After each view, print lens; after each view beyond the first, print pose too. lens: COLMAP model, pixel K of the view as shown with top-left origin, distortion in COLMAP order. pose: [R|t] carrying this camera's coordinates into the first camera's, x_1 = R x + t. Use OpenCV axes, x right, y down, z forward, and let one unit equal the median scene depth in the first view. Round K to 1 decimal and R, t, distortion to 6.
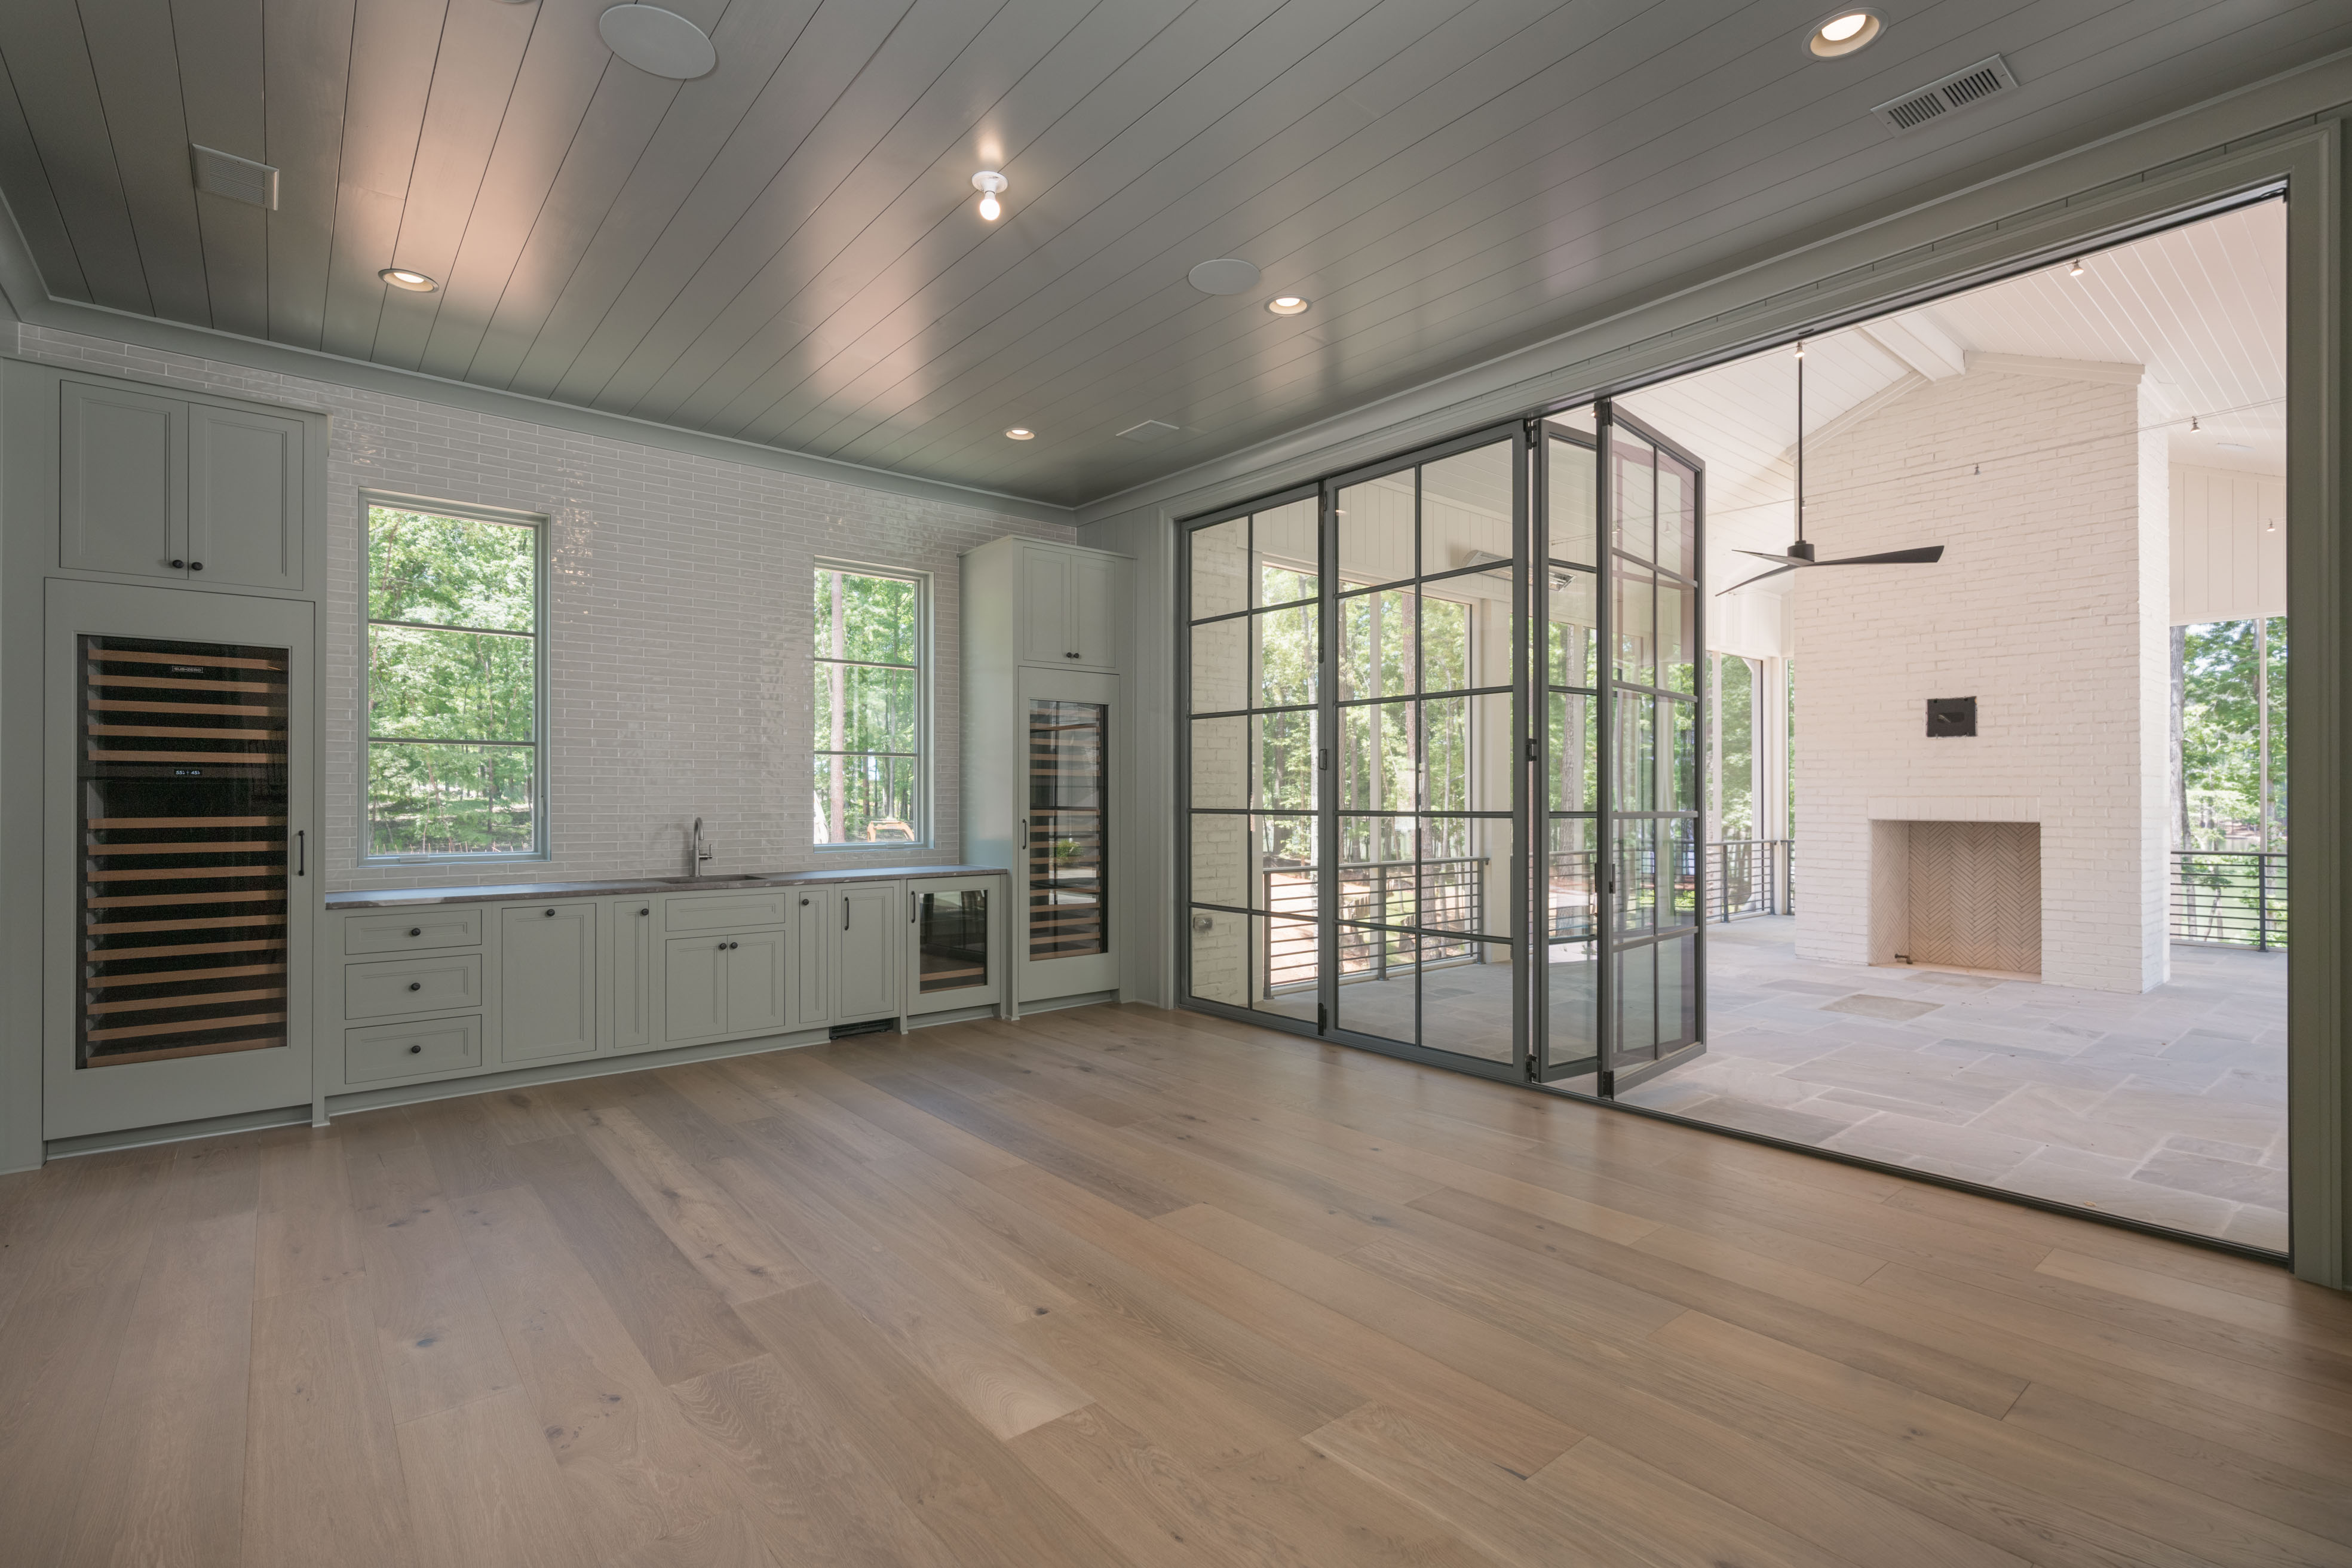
lens RADIAL K [[1056.6, 0, 1174.0], [0, 1056.6, 794.0], [0, 0, 1]] dist [-0.003591, -0.000579]
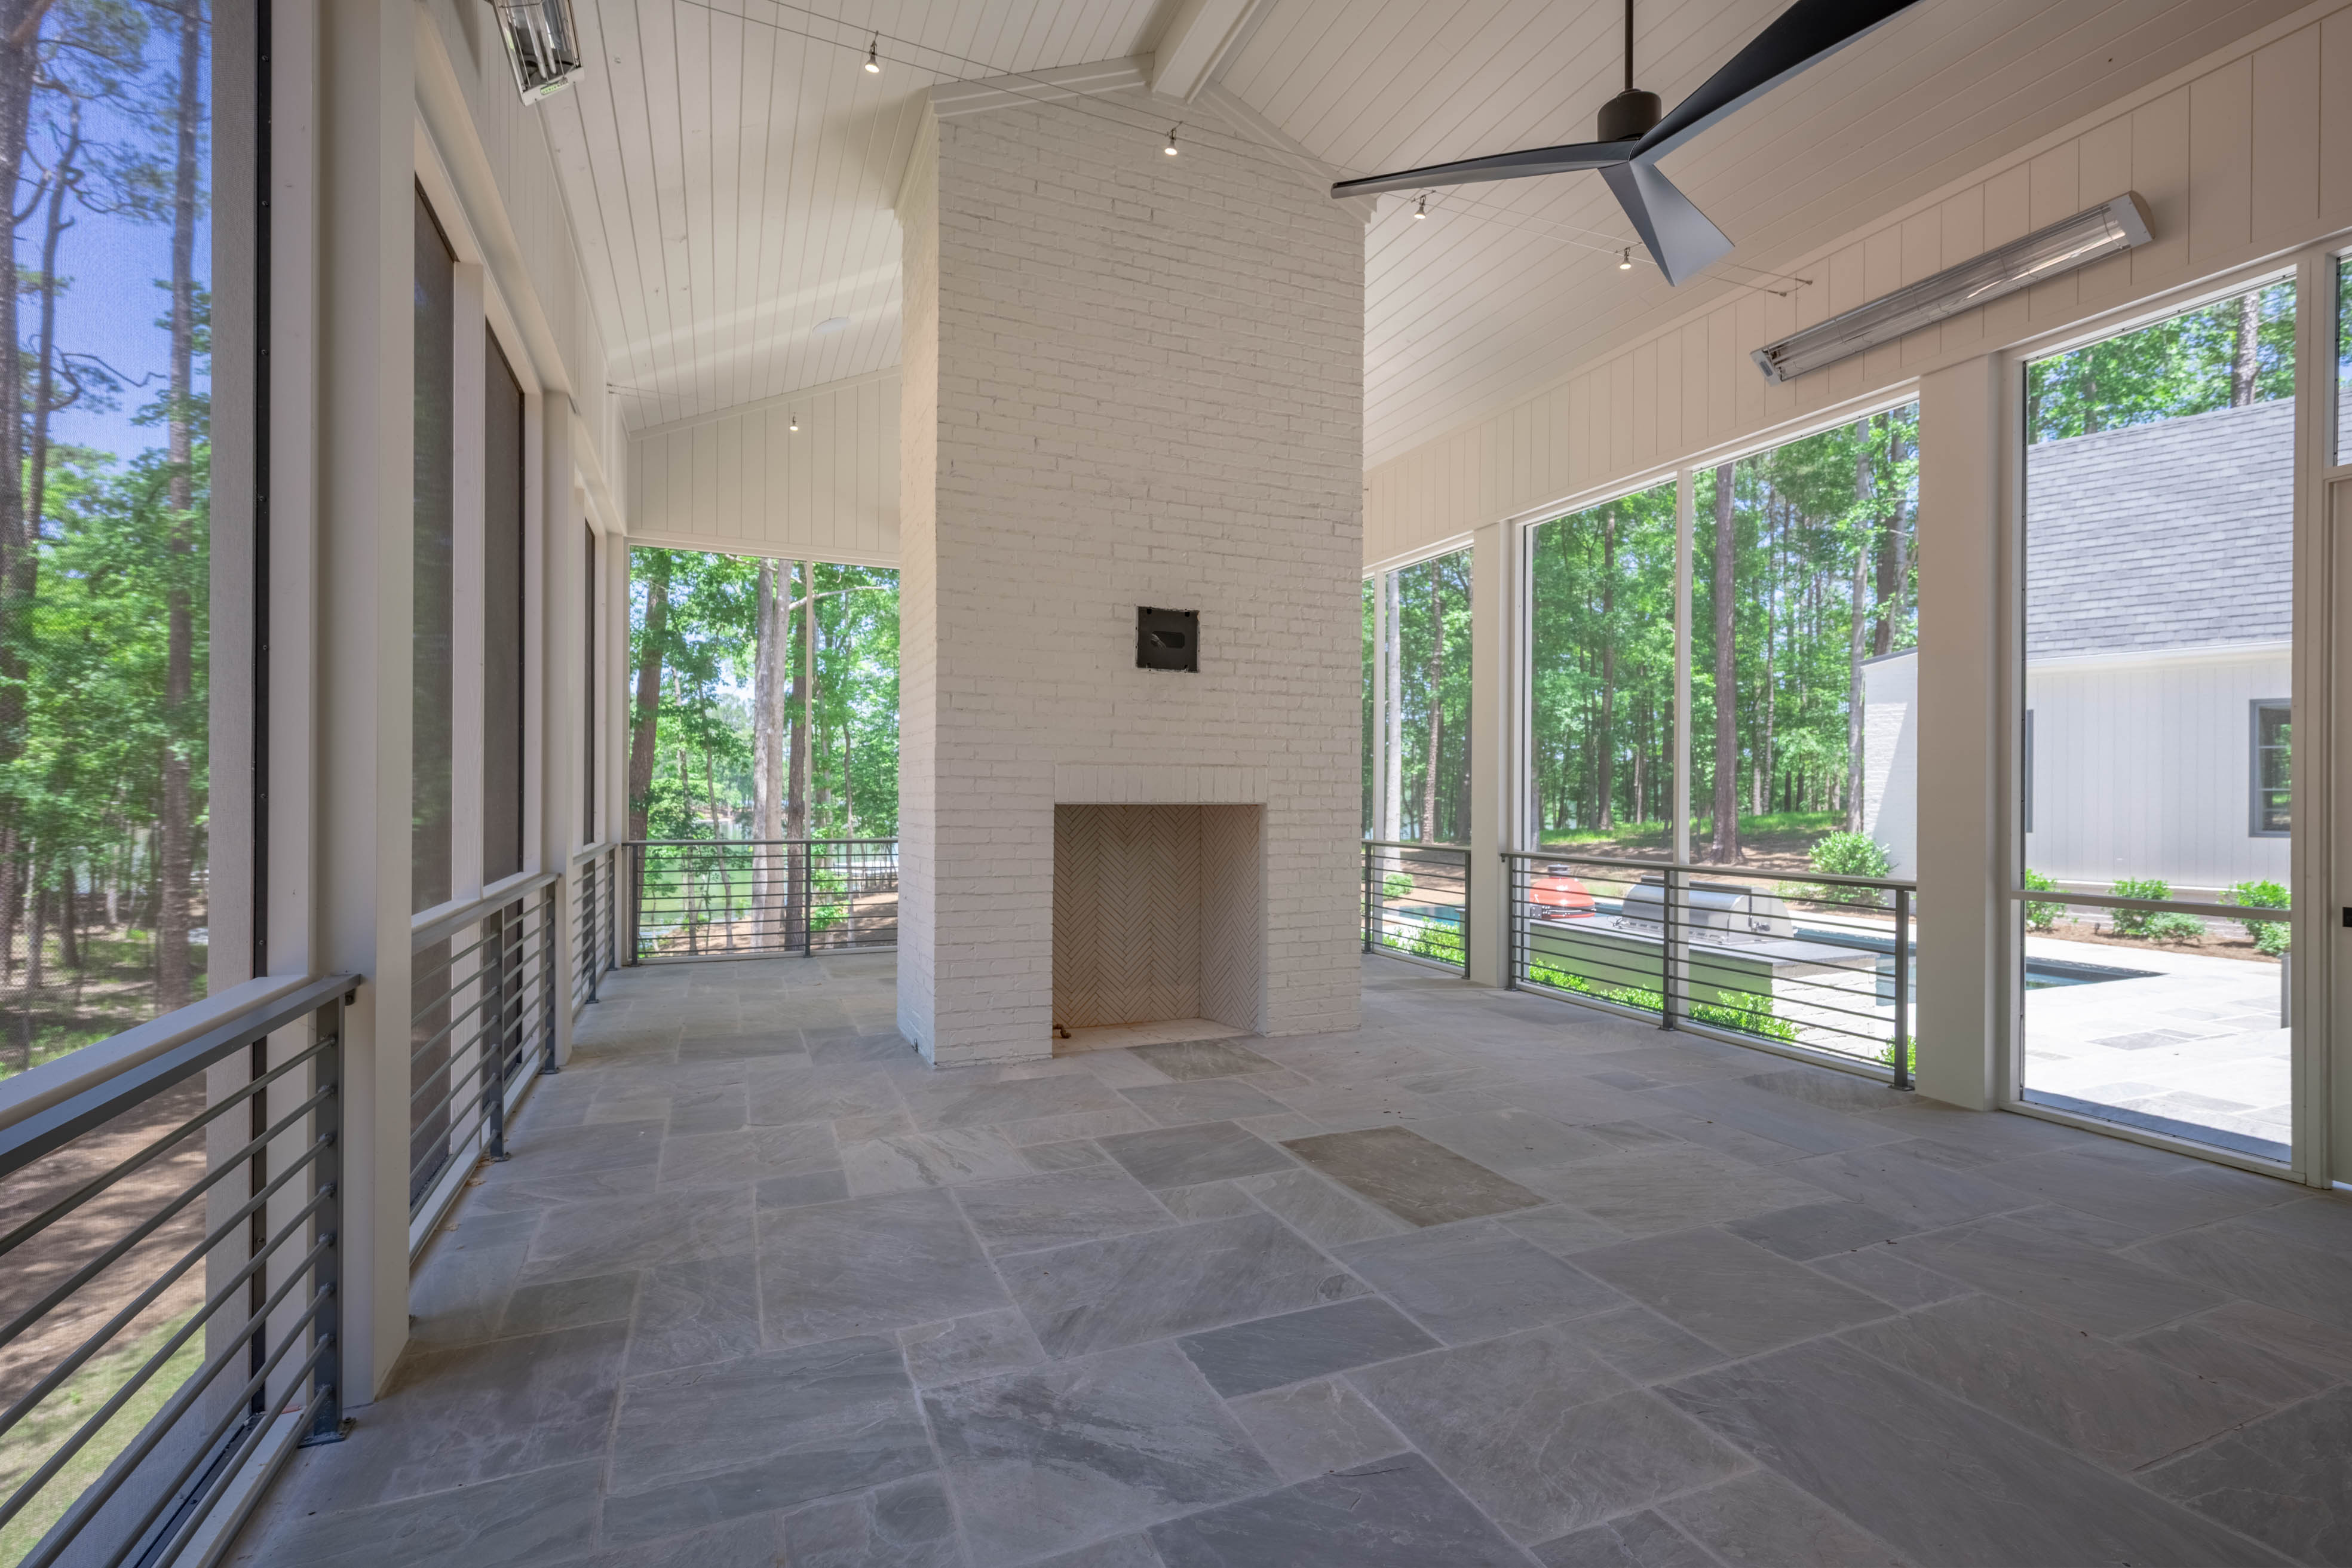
lens RADIAL K [[1056.6, 0, 1181.5], [0, 1056.6, 794.3], [0, 0, 1]] dist [-0.003591, -0.000579]
pose [[0.286110, -0.000602, 0.958197, 0.134827], [-0.009375, 0.999950, 0.003428, 0.017608], [-0.958151, -0.009964, 0.286090, 0.812496]]
